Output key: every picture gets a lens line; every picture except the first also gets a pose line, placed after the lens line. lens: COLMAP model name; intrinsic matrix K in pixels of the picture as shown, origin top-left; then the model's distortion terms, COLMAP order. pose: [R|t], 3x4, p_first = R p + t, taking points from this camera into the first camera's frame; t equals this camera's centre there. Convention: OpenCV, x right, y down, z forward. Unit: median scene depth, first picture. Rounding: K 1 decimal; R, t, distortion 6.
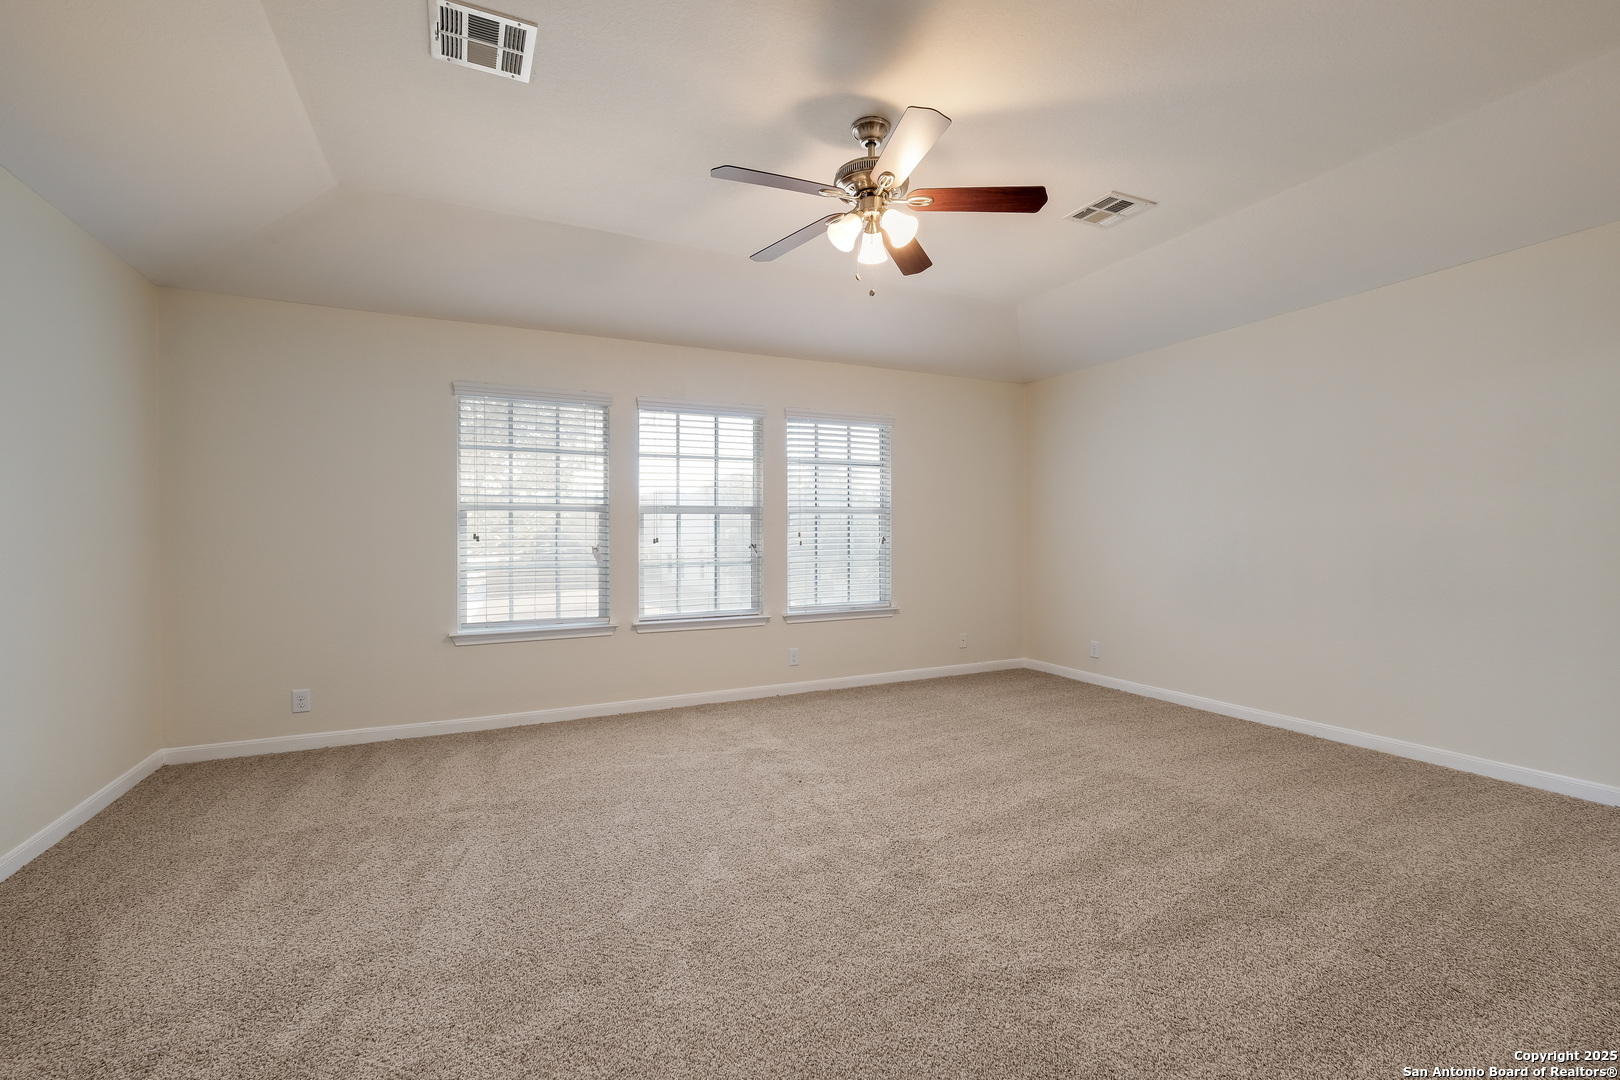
lens RADIAL K [[701.2, 0, 804.4], [0, 701.2, 529.1], [0, 0, 1]] dist [0.001386, -0.000641]
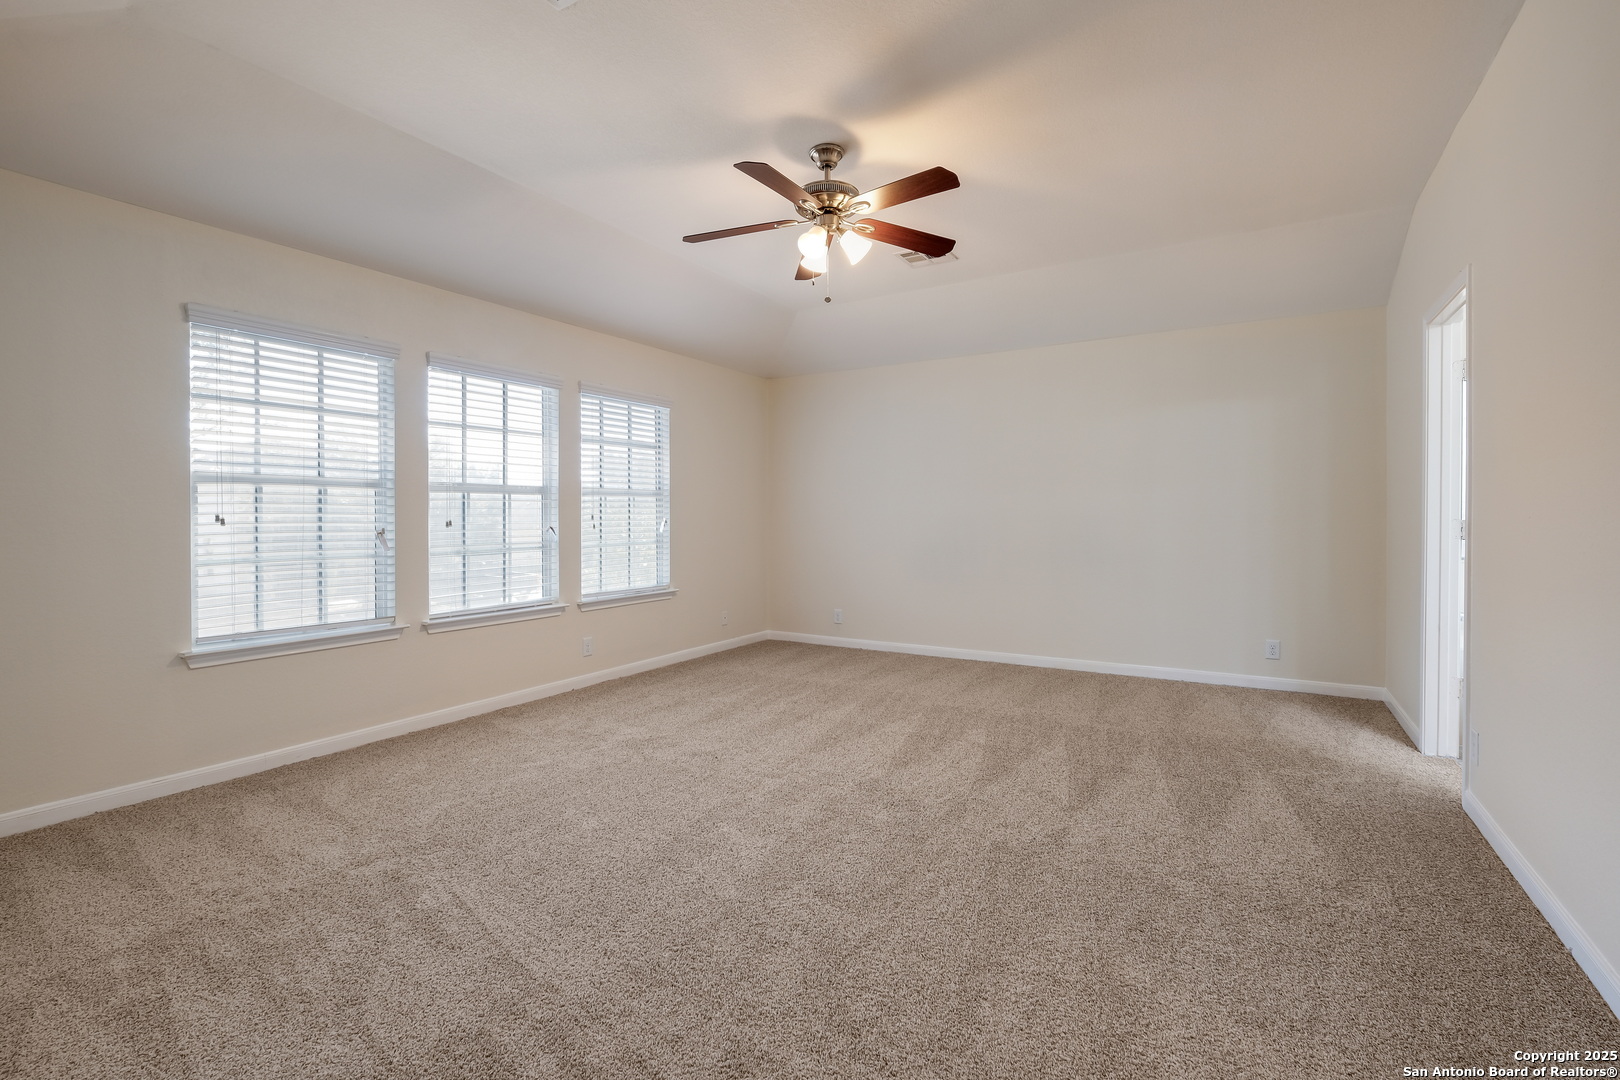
lens RADIAL K [[721.1, 0, 810.6], [0, 721.1, 517.6], [0, 0, 1]] dist [-0.012147, -0.000443]
pose [[0.837125, 0.003009, 0.547004, -0.336489], [-0.008273, 0.999940, 0.007161, -0.000952], [-0.546950, -0.010520, 0.837099, 0.031003]]
